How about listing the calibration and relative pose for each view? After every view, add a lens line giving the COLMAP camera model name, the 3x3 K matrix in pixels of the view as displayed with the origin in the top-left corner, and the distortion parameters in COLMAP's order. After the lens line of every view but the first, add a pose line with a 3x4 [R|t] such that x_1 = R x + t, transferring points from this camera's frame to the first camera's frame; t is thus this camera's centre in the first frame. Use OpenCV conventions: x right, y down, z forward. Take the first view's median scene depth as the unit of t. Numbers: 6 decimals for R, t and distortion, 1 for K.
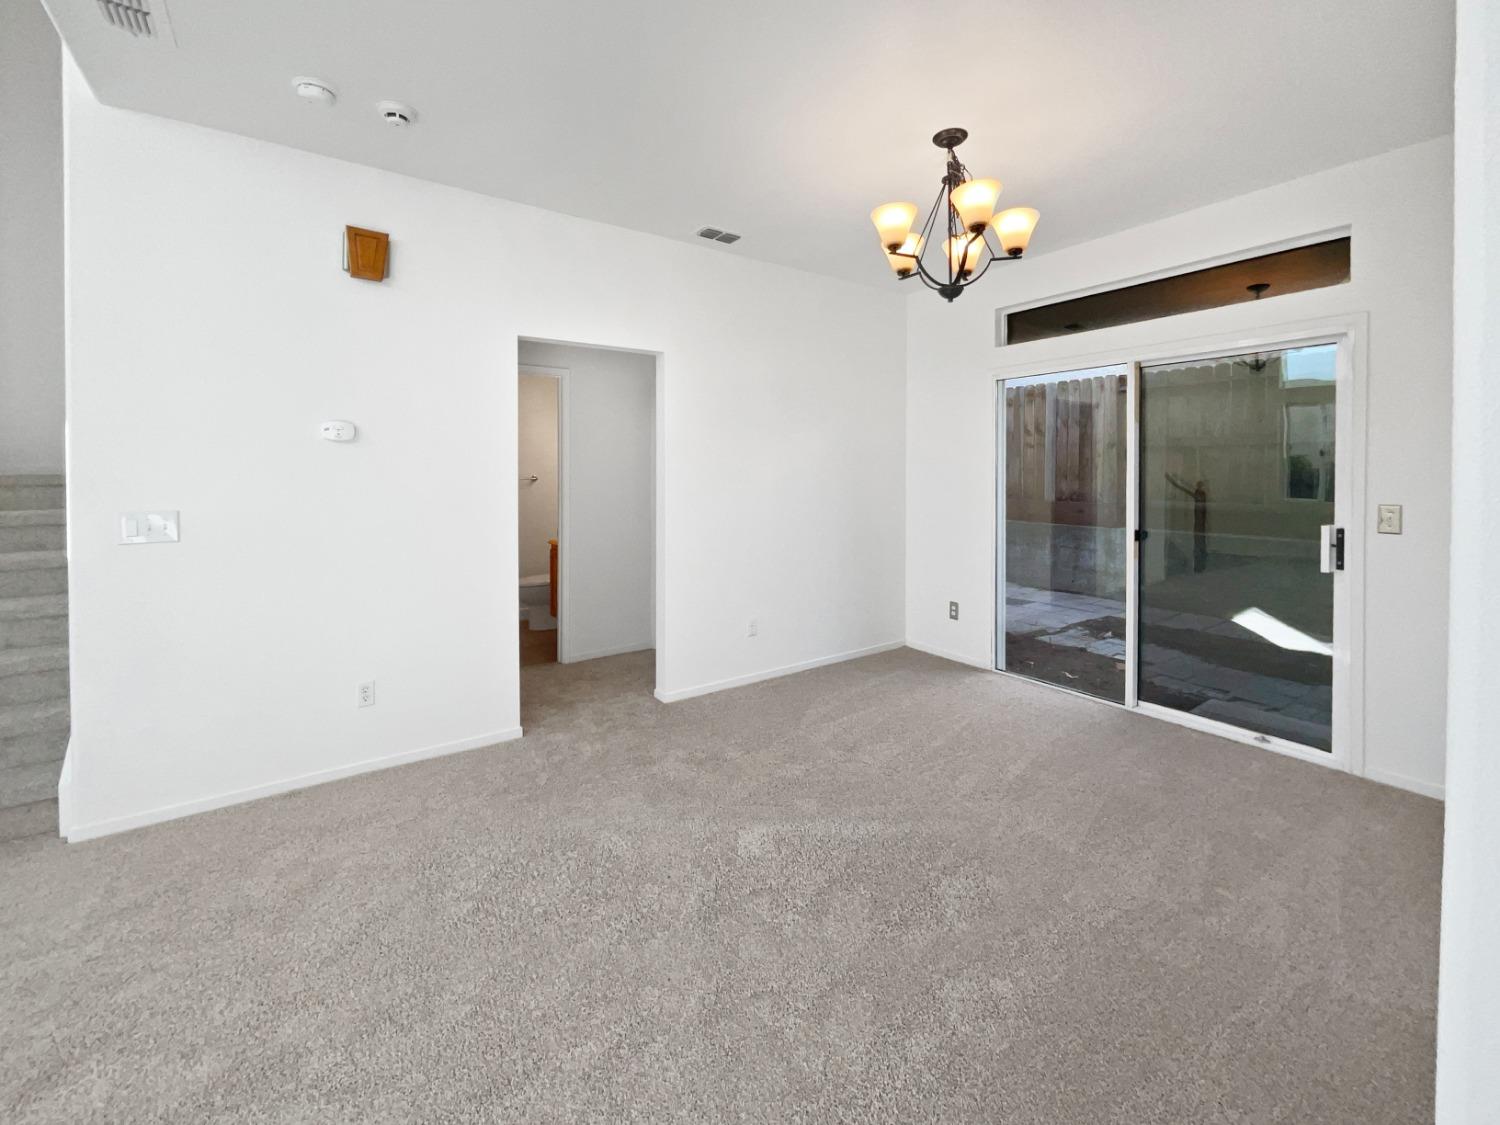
lens RADIAL K [[621.1, 0, 746.7], [0, 621.1, 535.5], [0, 0, 1]] dist [-0.001714, 0.000190]
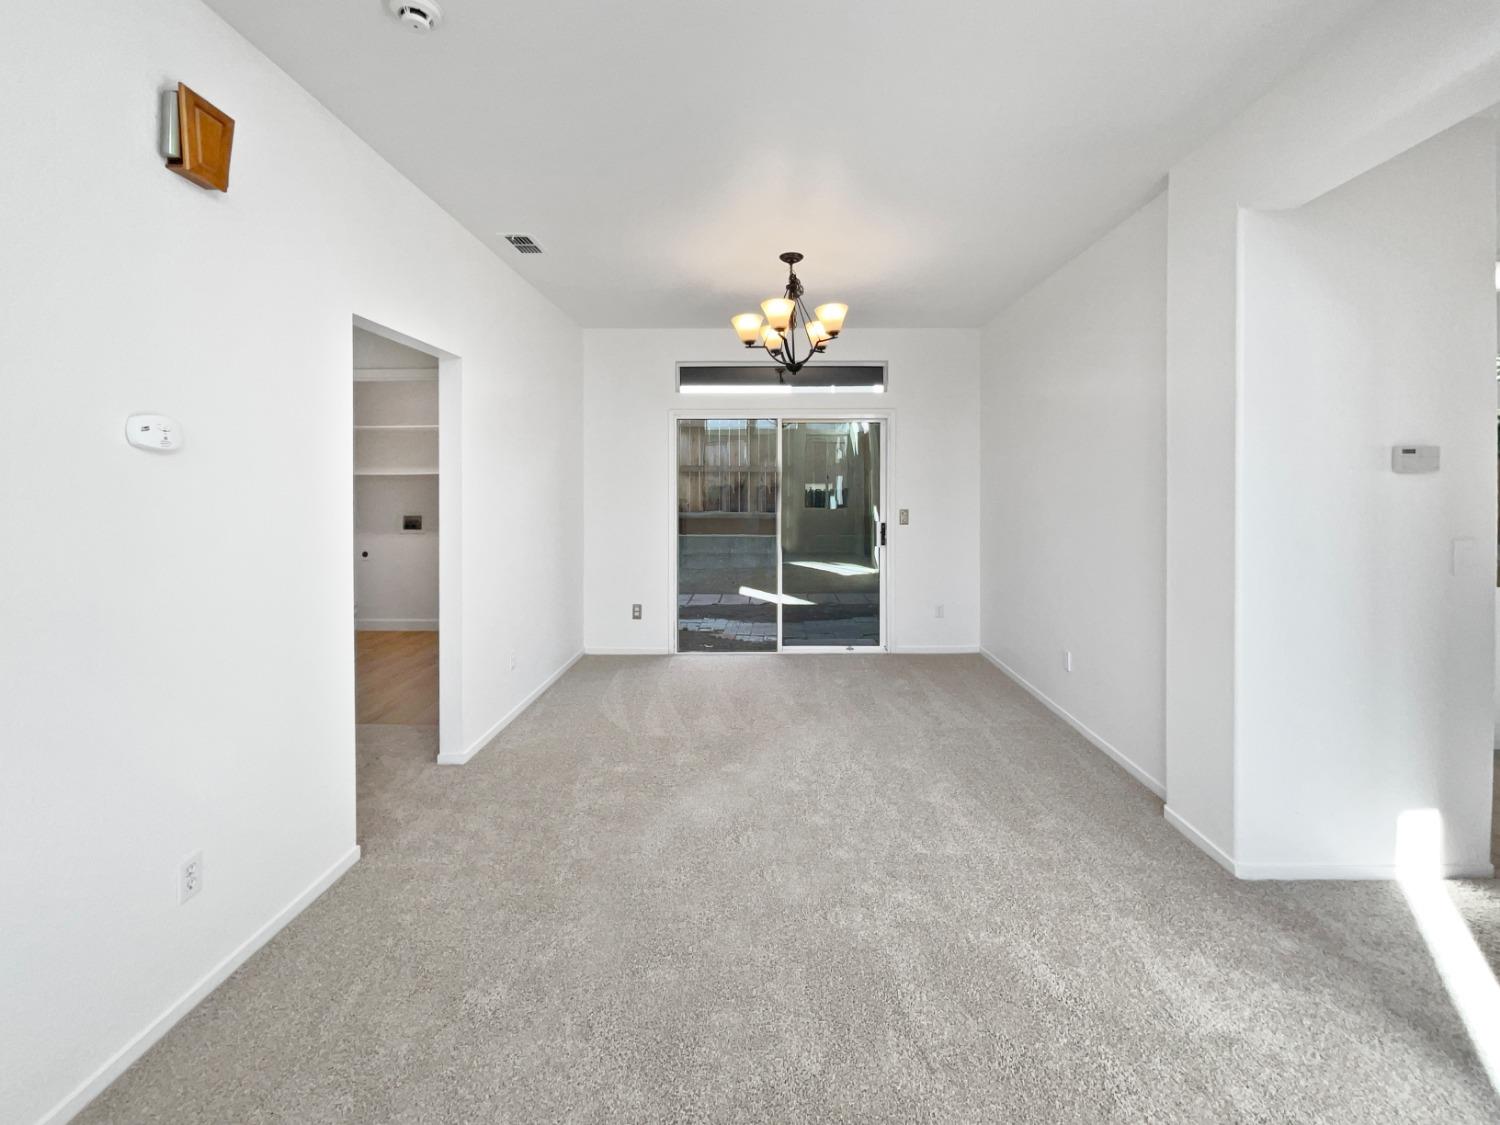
lens RADIAL K [[613.1, 0, 750.0], [0, 613.1, 562.5], [0, 0, 1]] dist [0.000043, 0.000030]
pose [[0.597545, -0.097062, 0.795939, -0.635208], [0.084352, 0.994748, 0.057979, -0.028630], [-0.797387, 0.032494, 0.602593, 0.181959]]
